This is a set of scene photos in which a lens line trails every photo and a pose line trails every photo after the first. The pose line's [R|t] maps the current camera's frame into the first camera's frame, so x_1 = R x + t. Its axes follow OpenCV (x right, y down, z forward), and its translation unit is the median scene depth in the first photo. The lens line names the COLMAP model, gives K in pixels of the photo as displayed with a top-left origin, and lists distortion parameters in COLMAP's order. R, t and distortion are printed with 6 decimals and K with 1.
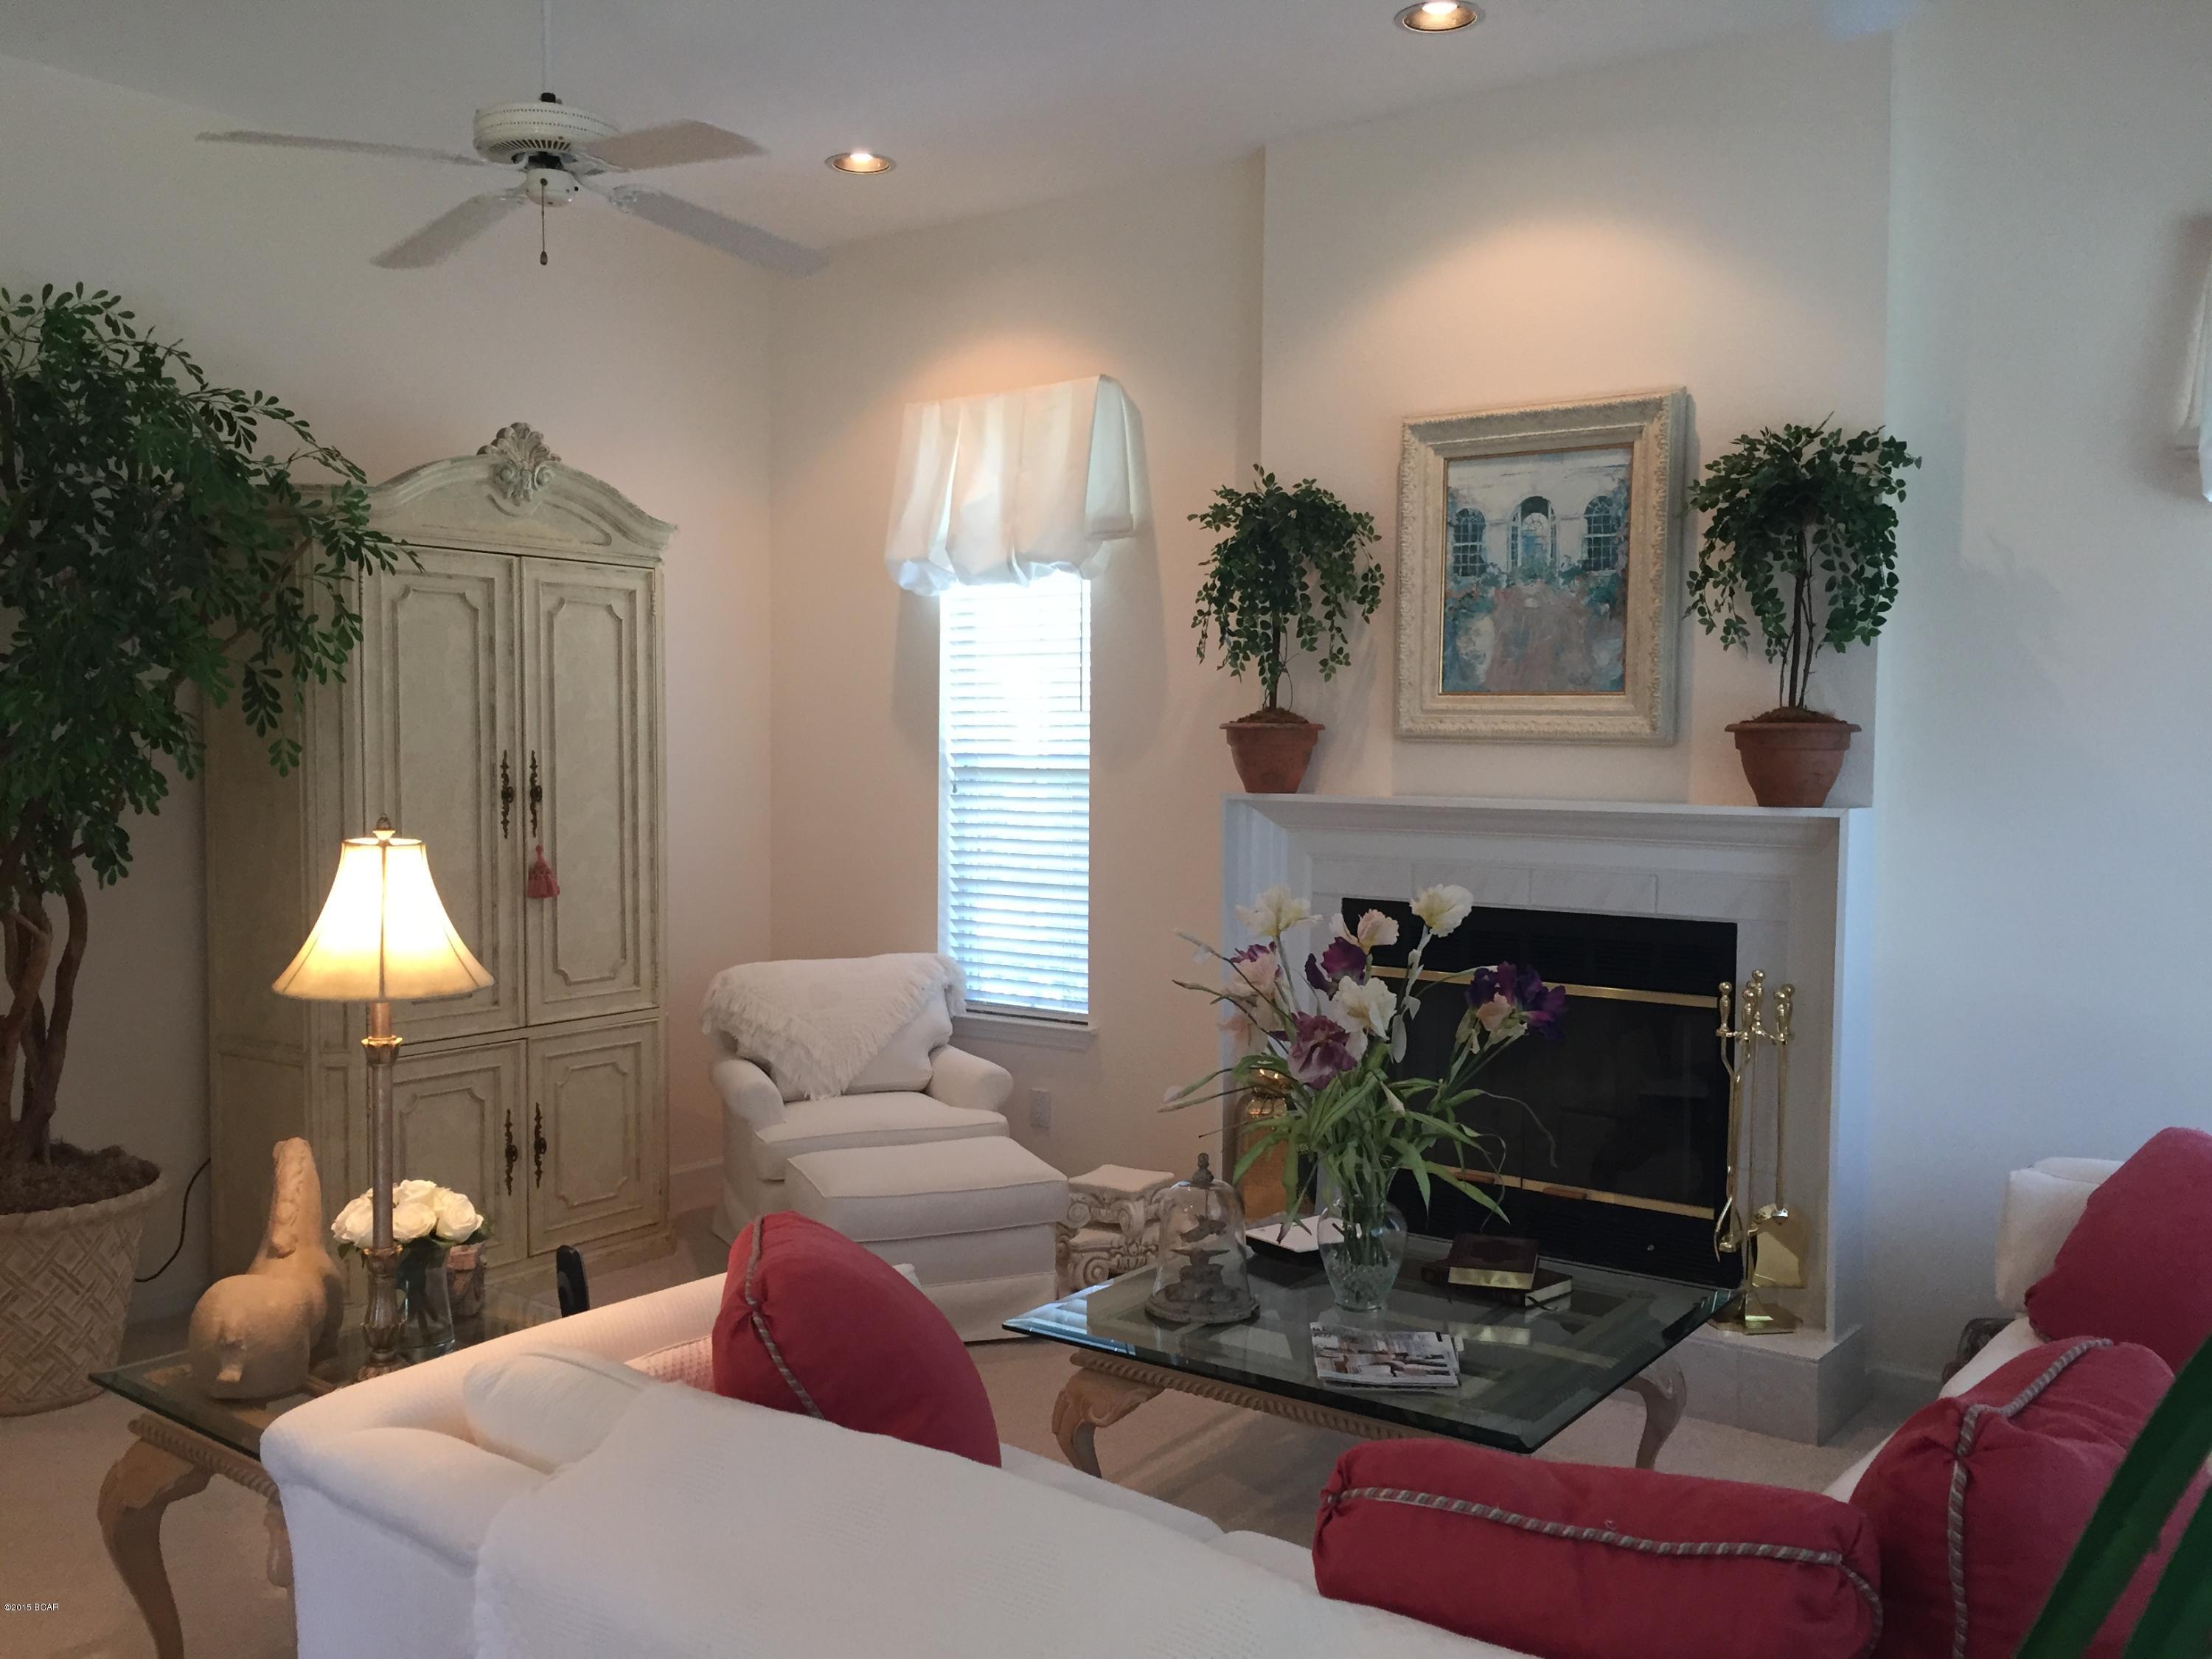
lens RADIAL K [[1900.5, 0, 1113.4], [0, 1900.5, 830.7], [0, 0, 1]] dist [0.045321, -0.030992]
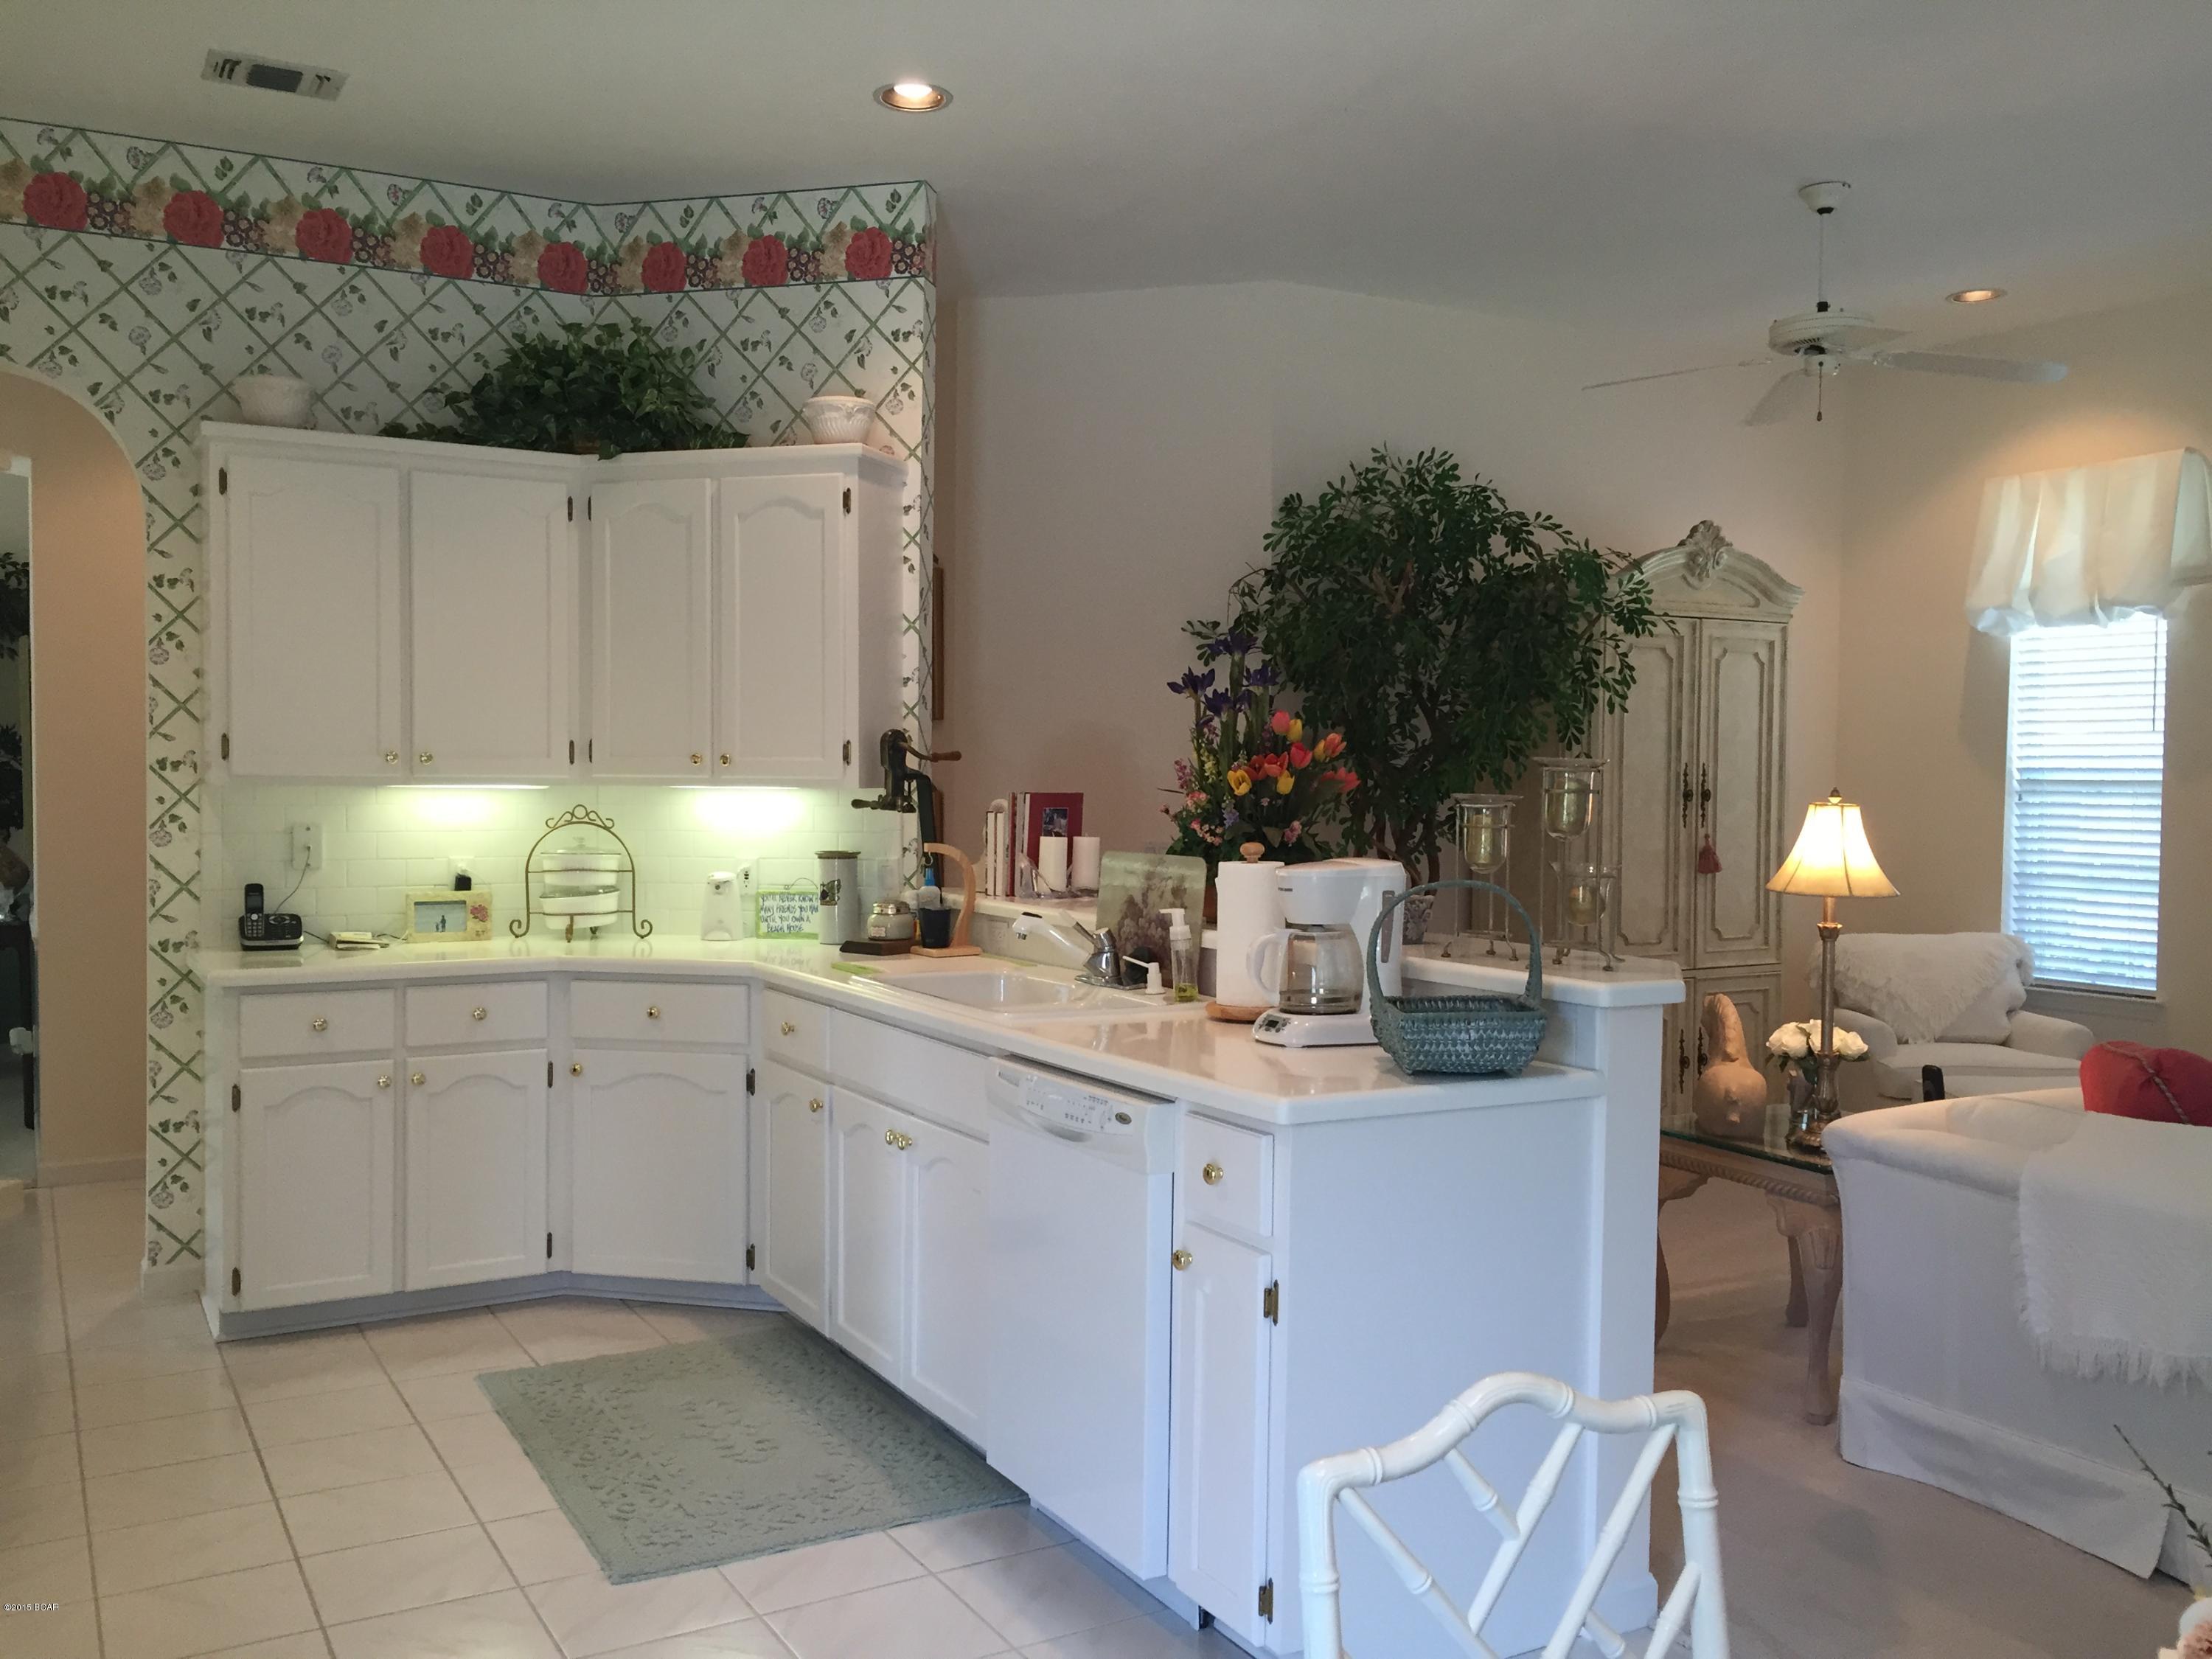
lens RADIAL K [[1900.5, 0, 1091.8], [0, 1900.5, 831.0], [0, 0, 1]] dist [0.045321, -0.030992]
pose [[0.913148, 0.015680, -0.407327, -0.137581], [-0.022652, 0.999668, -0.012301, 0.029425], [0.406999, 0.020459, 0.913199, -0.365156]]
